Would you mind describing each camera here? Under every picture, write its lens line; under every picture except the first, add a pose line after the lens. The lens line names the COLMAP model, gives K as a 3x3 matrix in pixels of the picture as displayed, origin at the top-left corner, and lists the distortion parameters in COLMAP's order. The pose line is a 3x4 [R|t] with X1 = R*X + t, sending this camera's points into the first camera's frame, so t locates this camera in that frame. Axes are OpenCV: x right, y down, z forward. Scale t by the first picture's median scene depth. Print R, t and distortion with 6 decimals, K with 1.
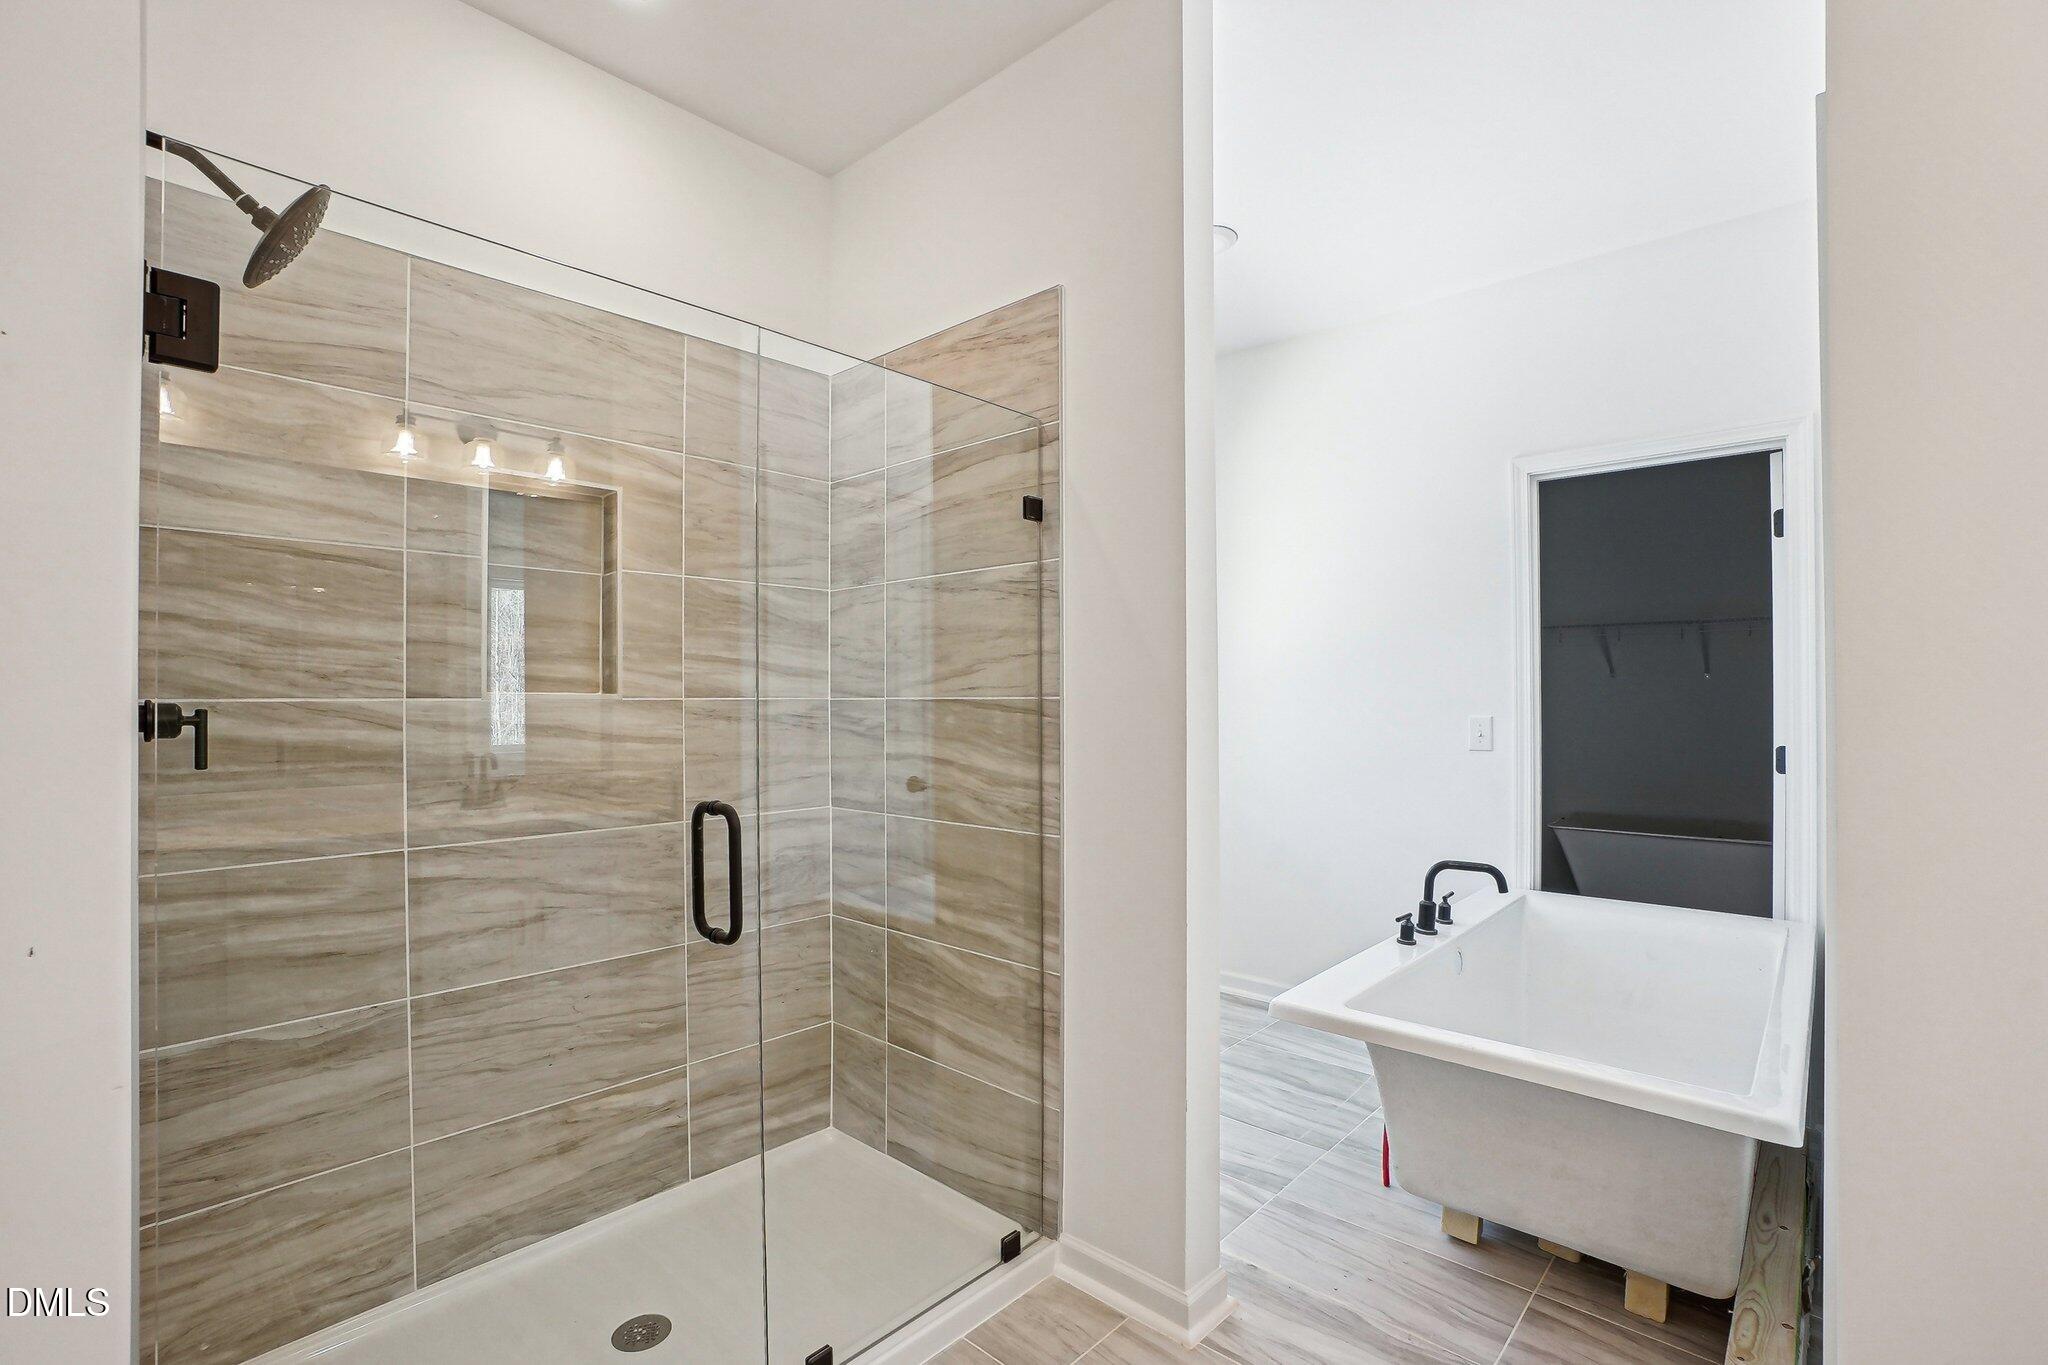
lens RADIAL K [[952.3, 0, 1056.7], [0, 952.3, 706.0], [0, 0, 1]] dist [-0.001971, 0.016693]
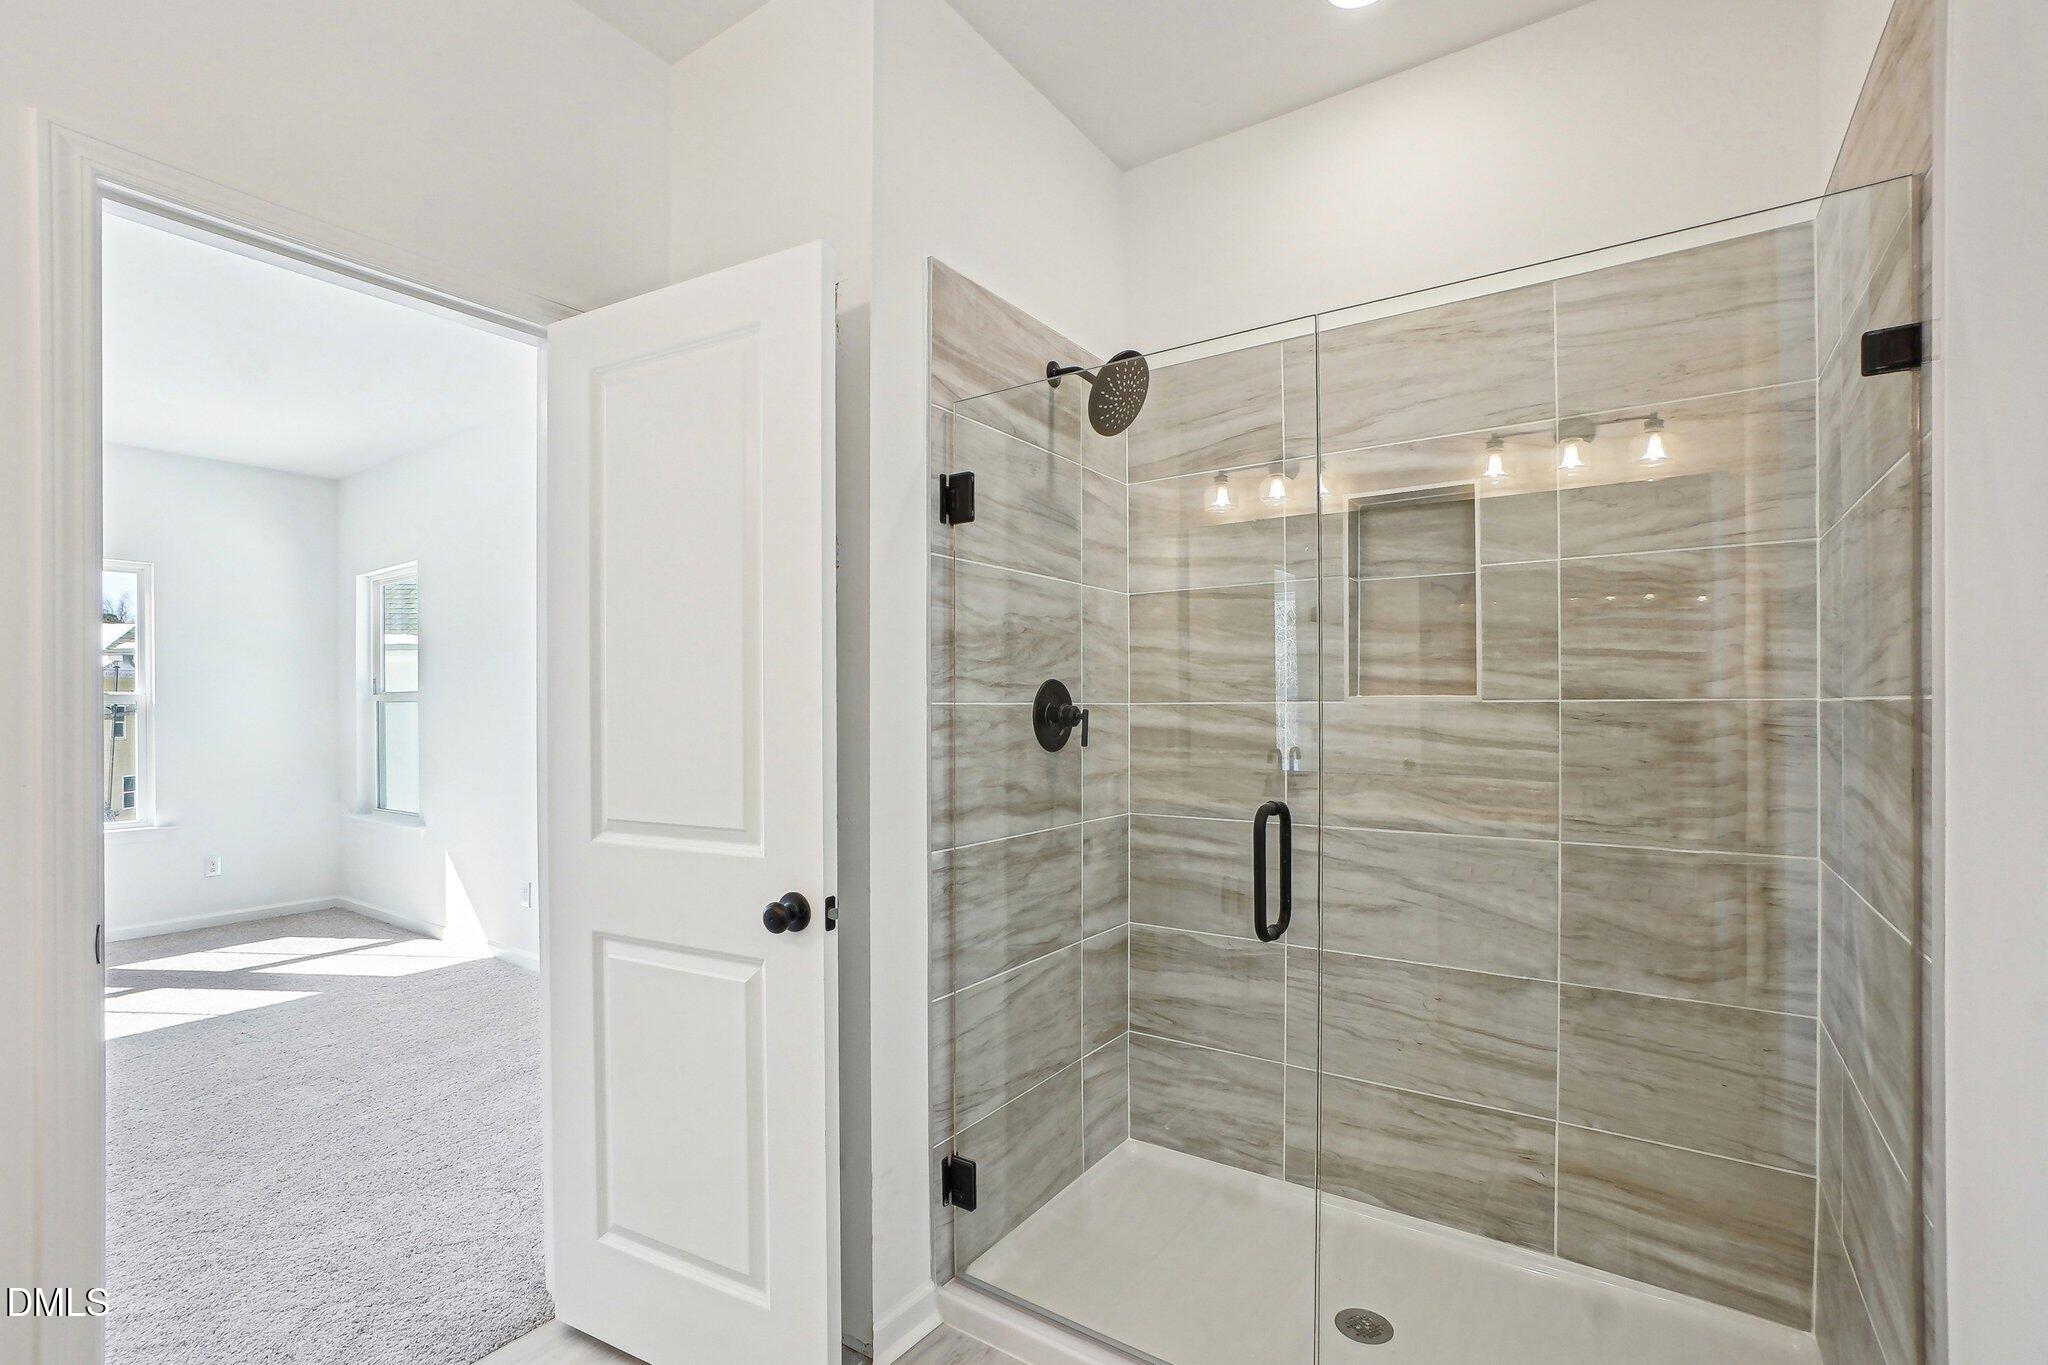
lens RADIAL K [[952.3, 0, 1056.7], [0, 952.3, 706.0], [0, 0, 1]] dist [-0.001971, 0.016693]
pose [[0.172498, 0.008759, -0.984971, 0.431435], [-0.000124, 0.999961, 0.008870, -0.011620], [0.985010, -0.001408, 0.172492, 0.446328]]
